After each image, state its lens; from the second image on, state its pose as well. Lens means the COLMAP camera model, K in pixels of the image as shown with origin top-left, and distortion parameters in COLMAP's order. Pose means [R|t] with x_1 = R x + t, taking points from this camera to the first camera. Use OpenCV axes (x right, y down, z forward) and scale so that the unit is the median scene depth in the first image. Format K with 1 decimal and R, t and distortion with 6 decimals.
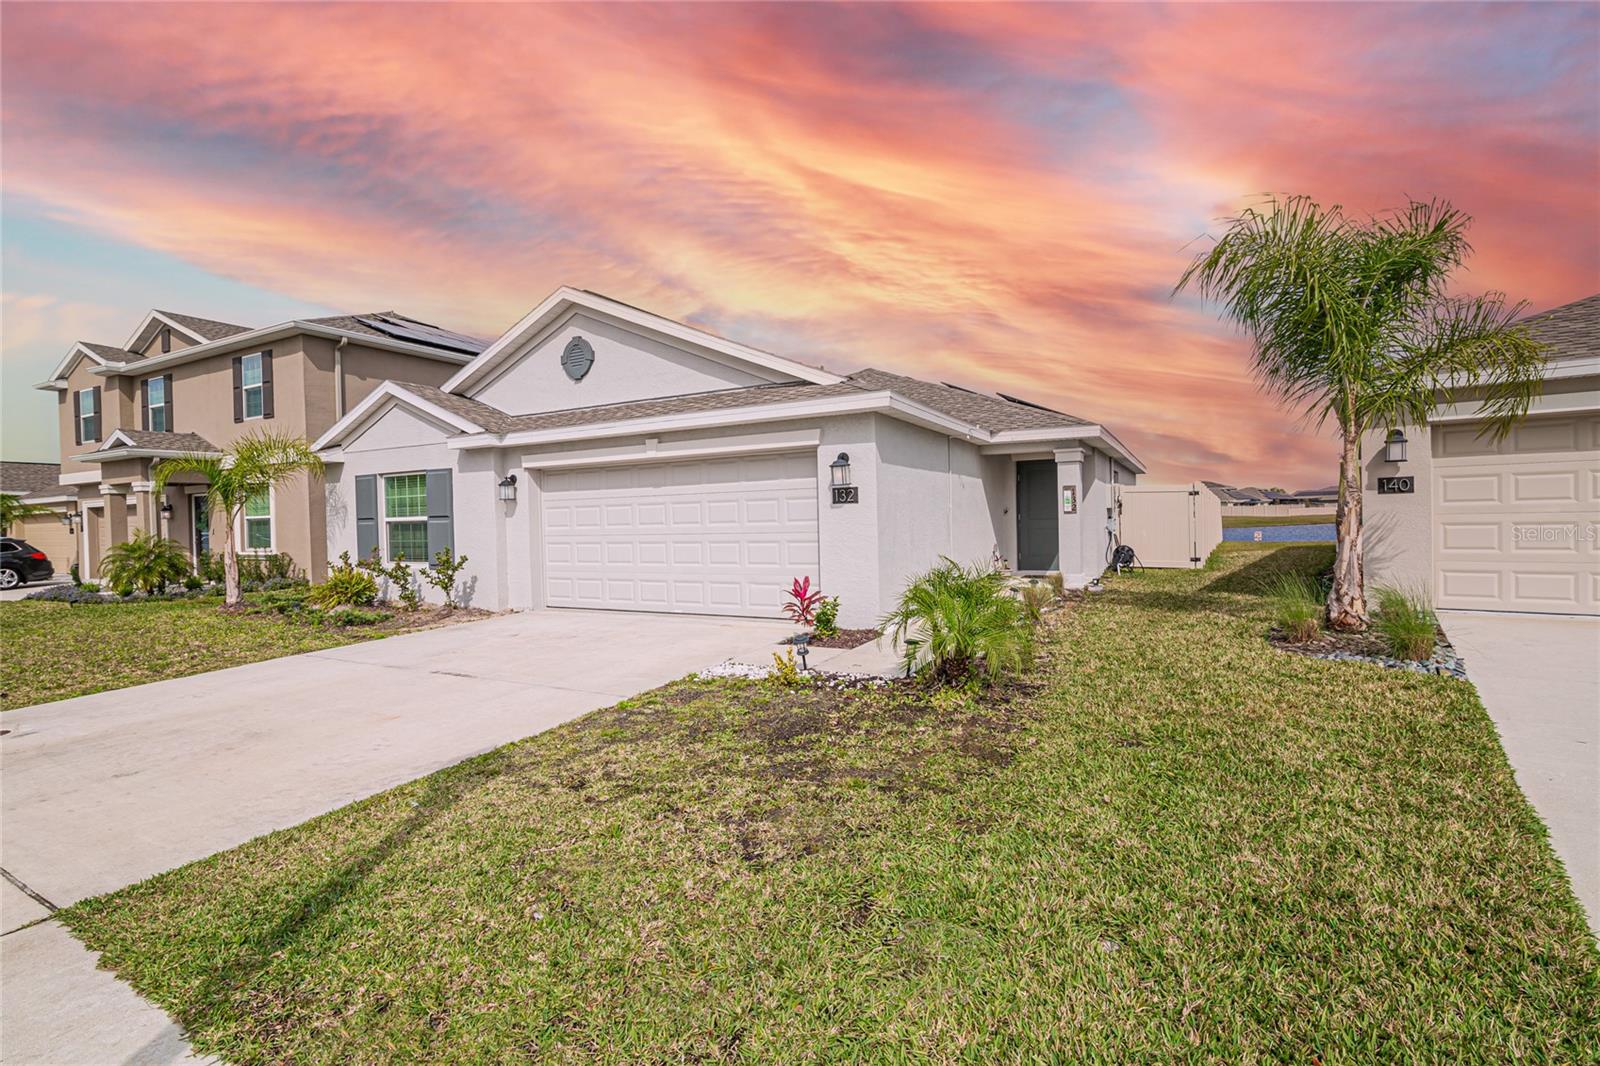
lens RADIAL K [[733.5, 0, 792.1], [0, 733.5, 528.7], [0, 0, 1]] dist [-0.021450, 0.001514]
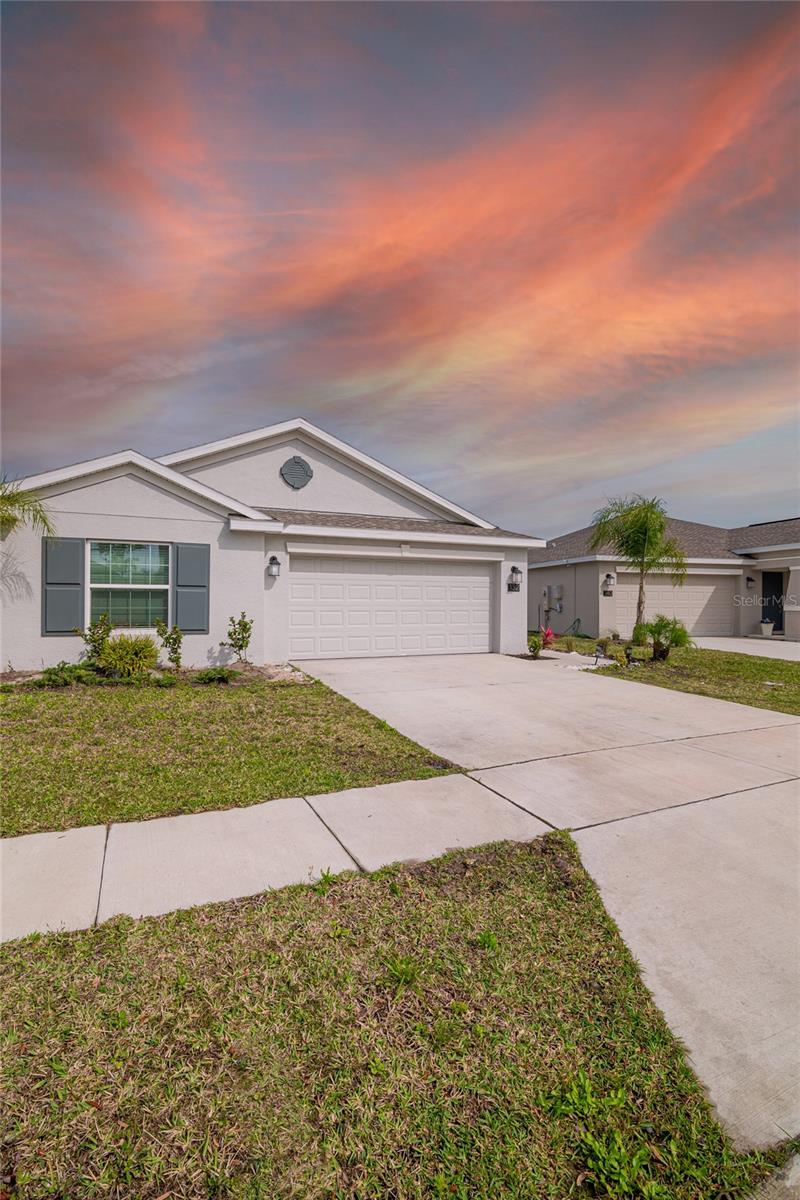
lens RADIAL K [[550.1, 0, 394.4], [0, 550.1, 604.2], [0, 0, 1]] dist [-0.021450, 0.001514]
pose [[0.611401, 0.026518, 0.790877, -0.967881], [-0.006387, 0.999571, -0.028578, 0.033363], [-0.791296, 0.012422, 0.611308, 0.254891]]
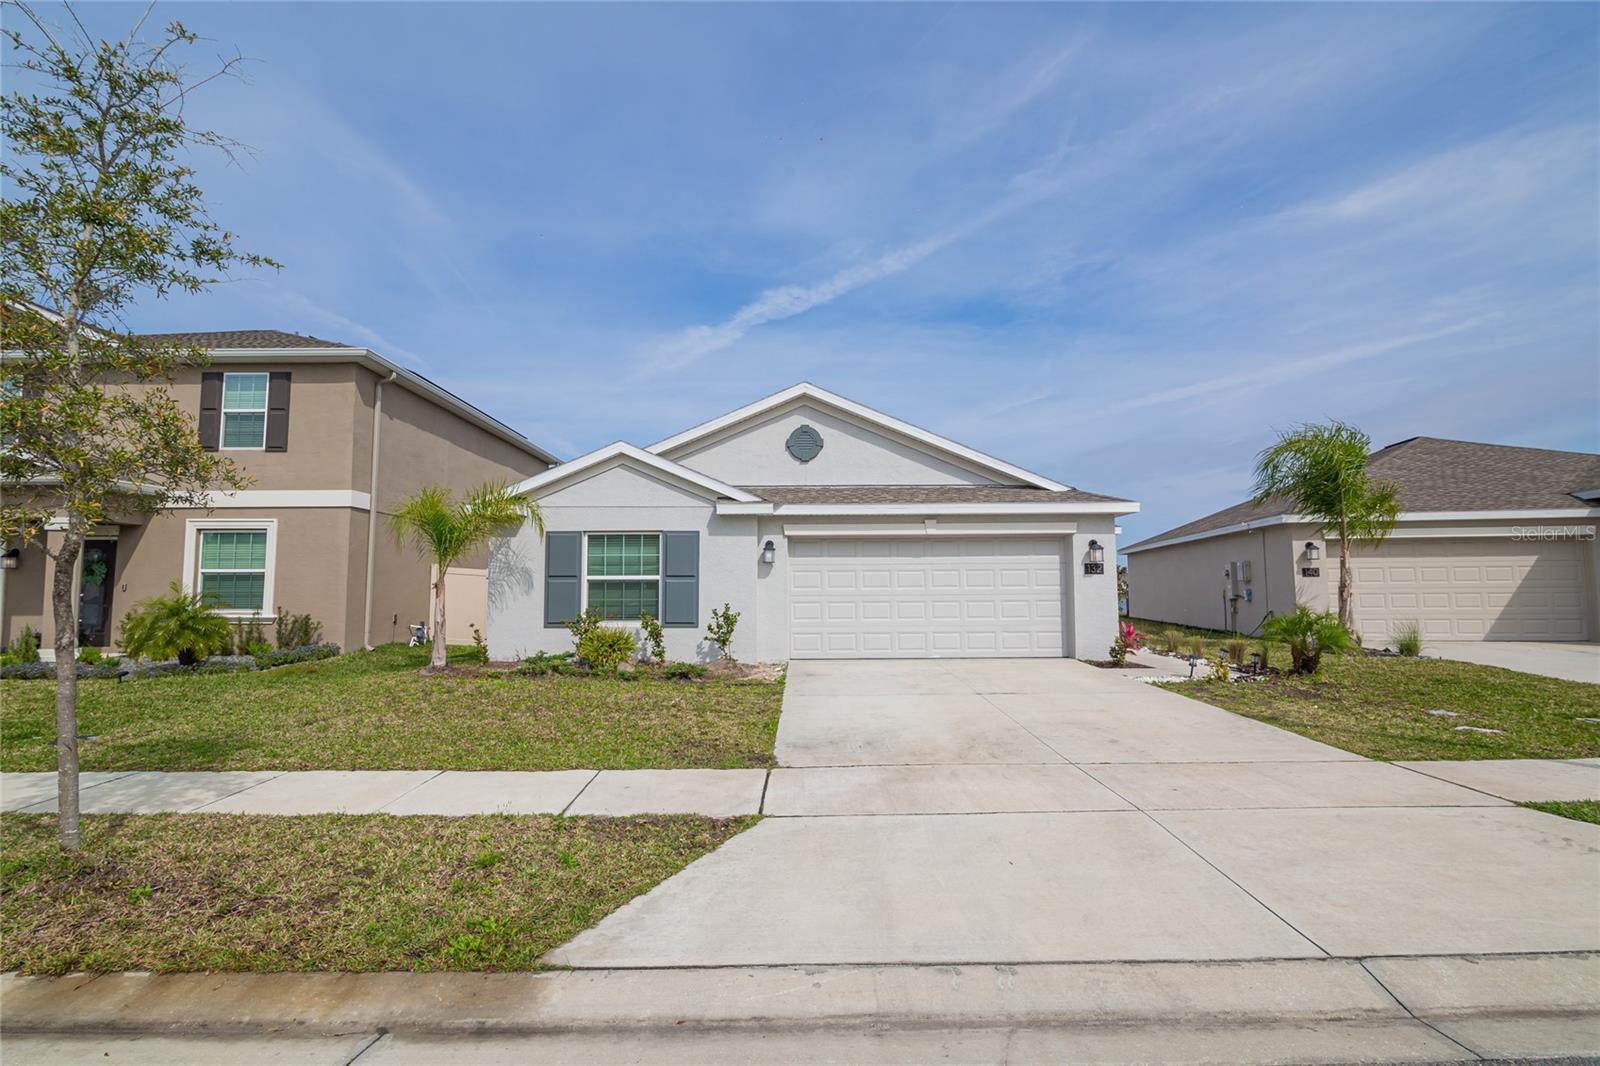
lens RADIAL K [[733.5, 0, 773.3], [0, 733.5, 545.9], [0, 0, 1]] dist [-0.021450, 0.001514]
pose [[0.880879, 0.048991, 0.470799, -0.877996], [-0.008310, 0.996077, -0.088103, 0.032330], [-0.473268, 0.073696, 0.877830, 0.012737]]
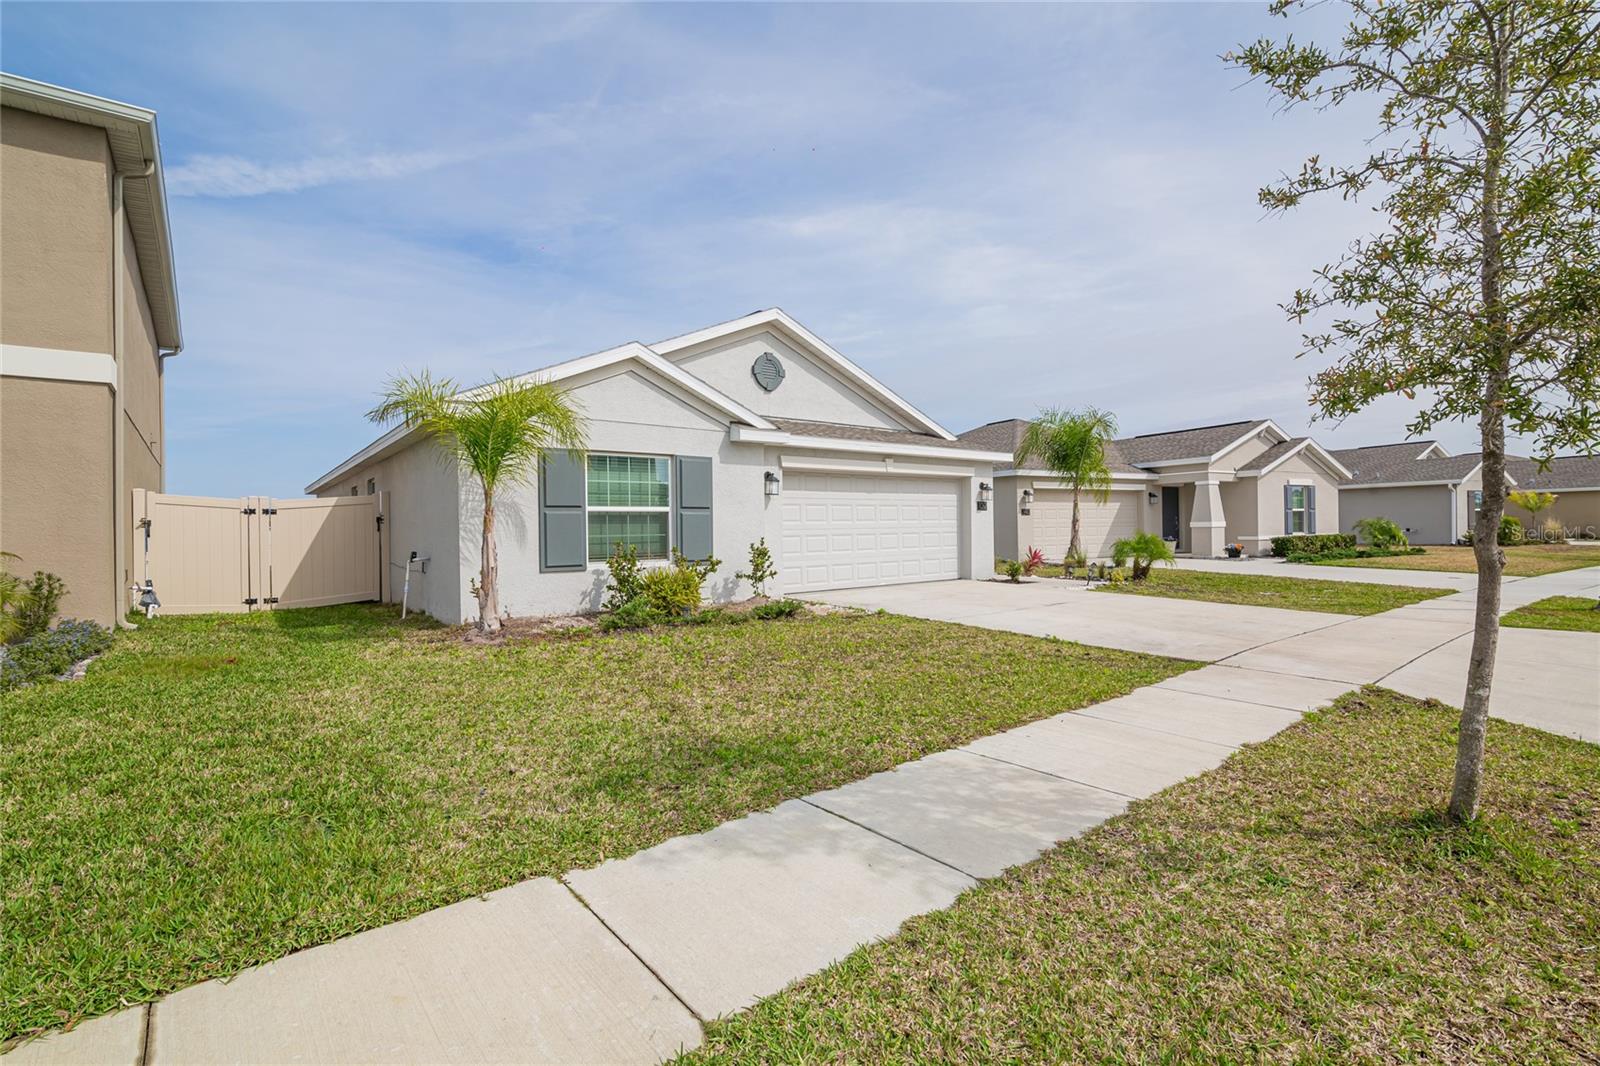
lens RADIAL K [[733.5, 0, 798.7], [0, 733.5, 527.7], [0, 0, 1]] dist [-0.021450, 0.001514]
pose [[0.387730, 0.023656, 0.921469, -1.302626], [0.026059, 0.998990, -0.036611, 0.046491], [-0.921404, 0.038208, 0.386722, 0.534790]]
